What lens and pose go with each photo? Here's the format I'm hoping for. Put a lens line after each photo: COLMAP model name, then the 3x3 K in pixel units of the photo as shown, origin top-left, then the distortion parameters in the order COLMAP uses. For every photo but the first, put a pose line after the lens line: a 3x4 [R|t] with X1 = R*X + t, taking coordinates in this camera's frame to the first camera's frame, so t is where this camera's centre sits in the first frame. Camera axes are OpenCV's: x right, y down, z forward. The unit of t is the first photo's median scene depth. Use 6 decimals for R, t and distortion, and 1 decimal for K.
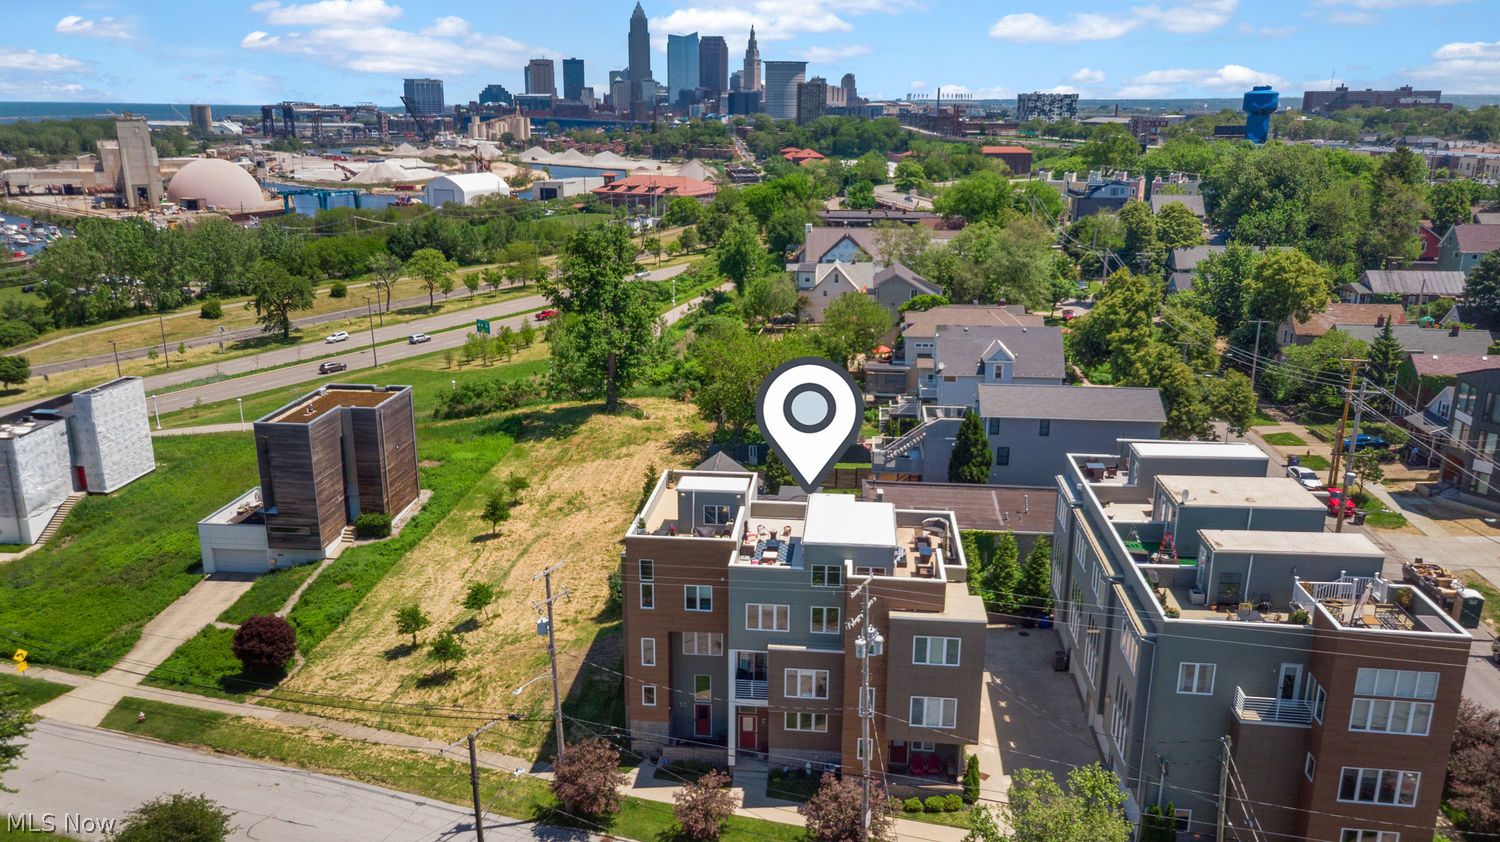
lens RADIAL K [[1107.2, 0, 750.0], [0, 1107.2, 421.0], [0, 0, 1]] dist [-0.029191, 0.090494]
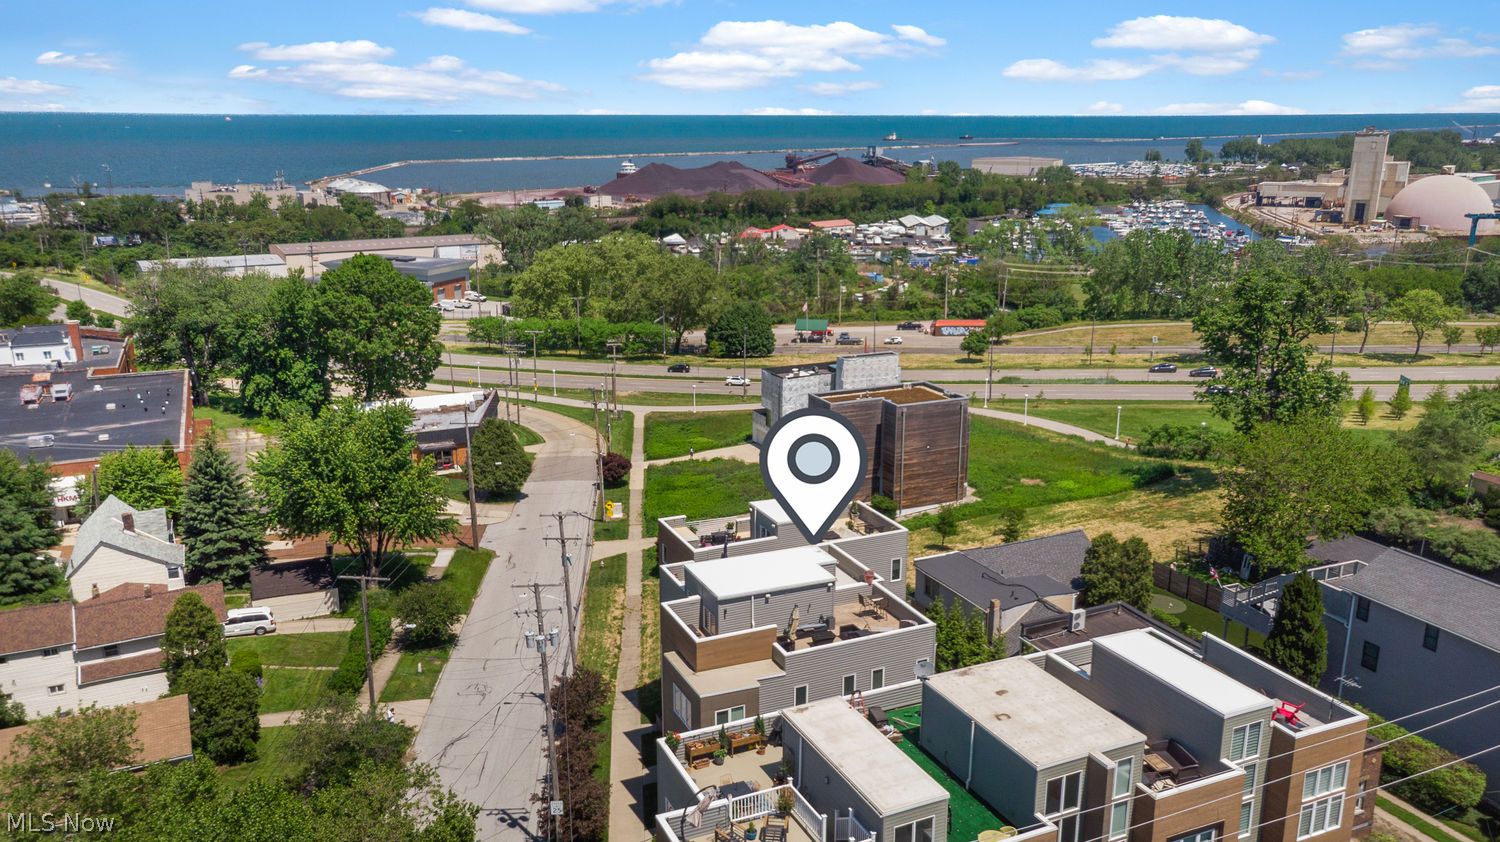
lens RADIAL K [[1128.7, 0, 750.0], [0, 1128.7, 421.0], [0, 0, 1]] dist [0.017059, 0.006266]
pose [[0.500284, 0.217731, -0.838039, 0.269205], [-0.231747, 0.966227, 0.112689, -0.044513], [0.834272, 0.137836, 0.533846, 0.133667]]
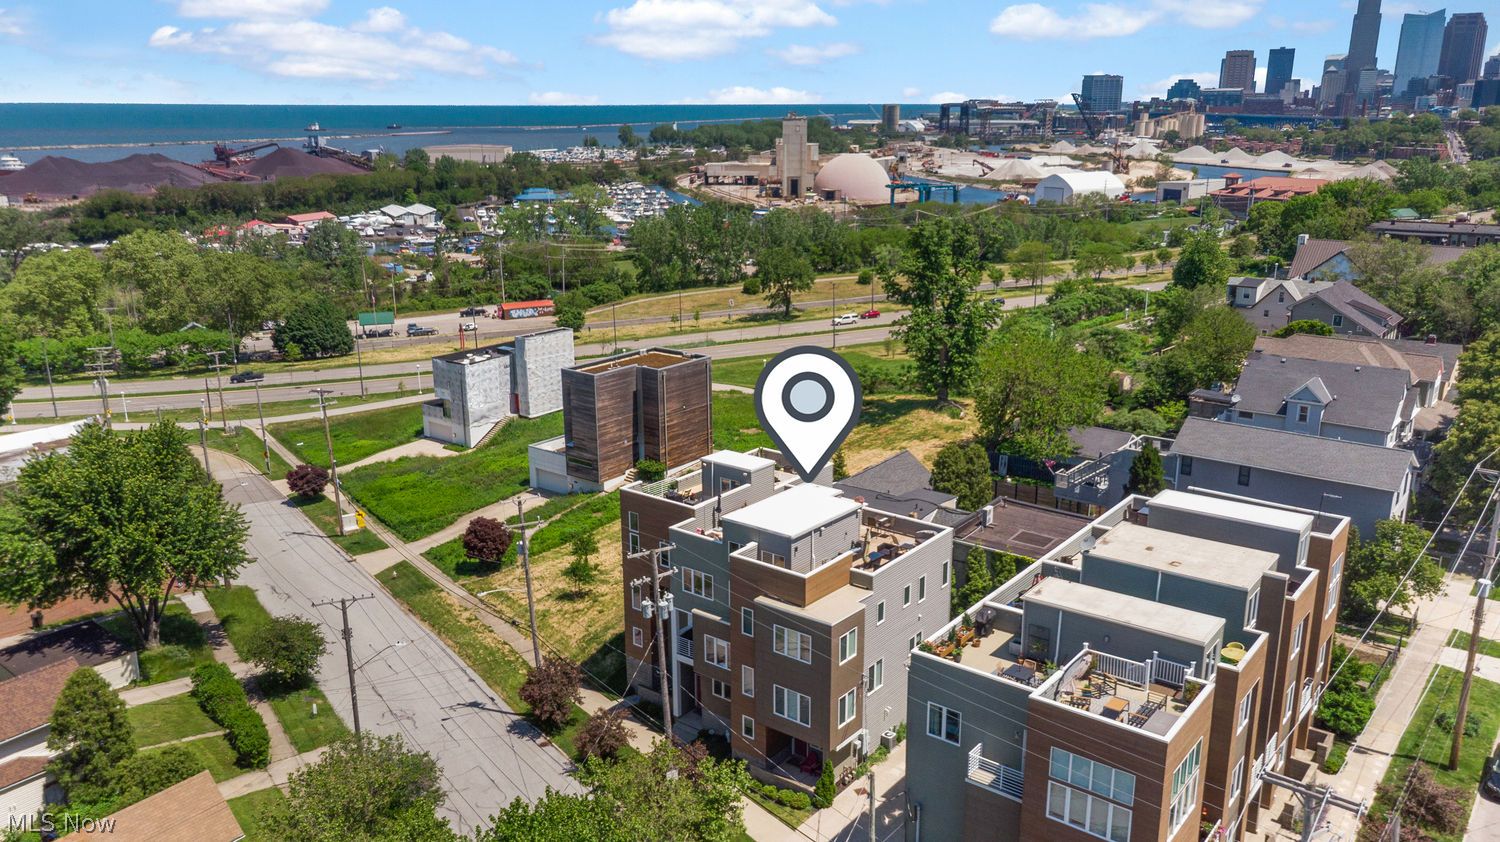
lens RADIAL K [[1128.7, 0, 750.0], [0, 1128.7, 421.0], [0, 0, 1]] dist [0.017059, 0.006266]
pose [[0.842630, 0.135743, -0.521104, 0.176322], [-0.137615, 0.989856, 0.035323, -0.006333], [0.520613, 0.041947, 0.852762, 0.027780]]
